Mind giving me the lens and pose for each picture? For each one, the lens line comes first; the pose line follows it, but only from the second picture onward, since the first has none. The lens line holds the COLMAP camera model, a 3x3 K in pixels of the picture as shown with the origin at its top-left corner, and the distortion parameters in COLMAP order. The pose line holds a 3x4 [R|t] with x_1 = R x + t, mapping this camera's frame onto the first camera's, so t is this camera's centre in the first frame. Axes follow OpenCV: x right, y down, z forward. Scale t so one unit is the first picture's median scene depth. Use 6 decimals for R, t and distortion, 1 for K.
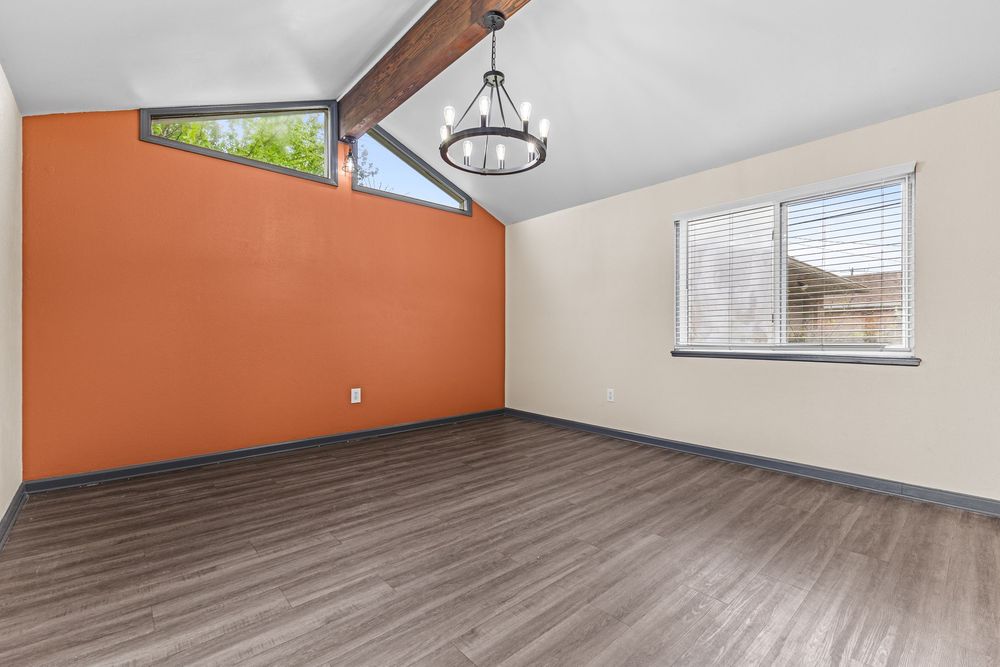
lens RADIAL K [[437.2, 0, 503.1], [0, 437.2, 330.2], [0, 0, 1]] dist [0.005178, 0.000499]
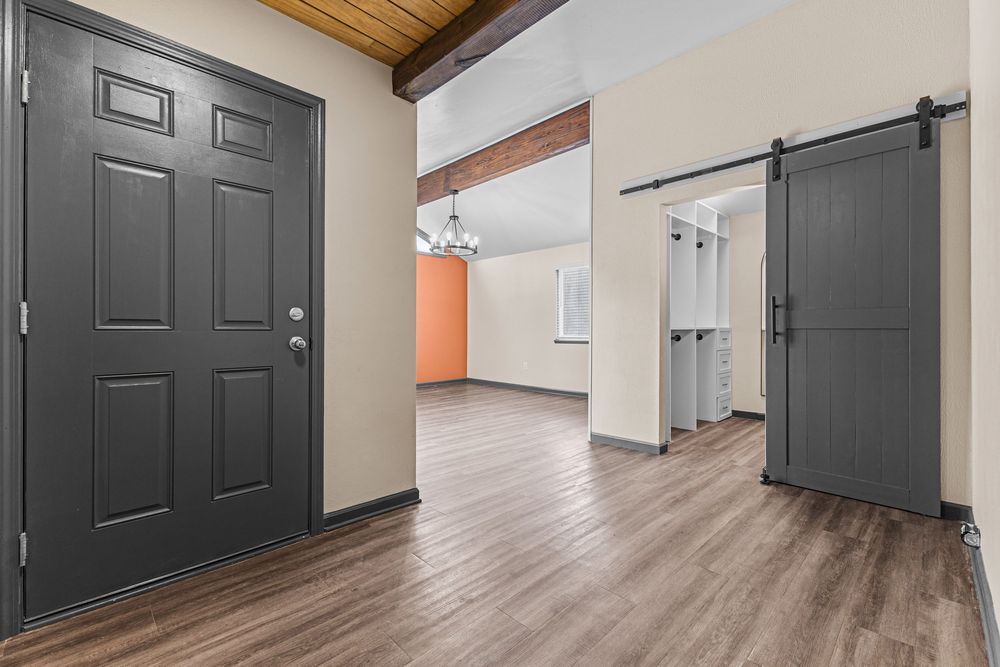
lens RADIAL K [[437.2, 0, 503.1], [0, 437.2, 330.2], [0, 0, 1]] dist [0.005178, 0.000499]
pose [[0.998716, 0.001010, 0.050653, 0.115775], [-0.001052, 0.999999, 0.000793, 0.005516], [-0.050653, -0.000845, 0.998716, -1.243985]]
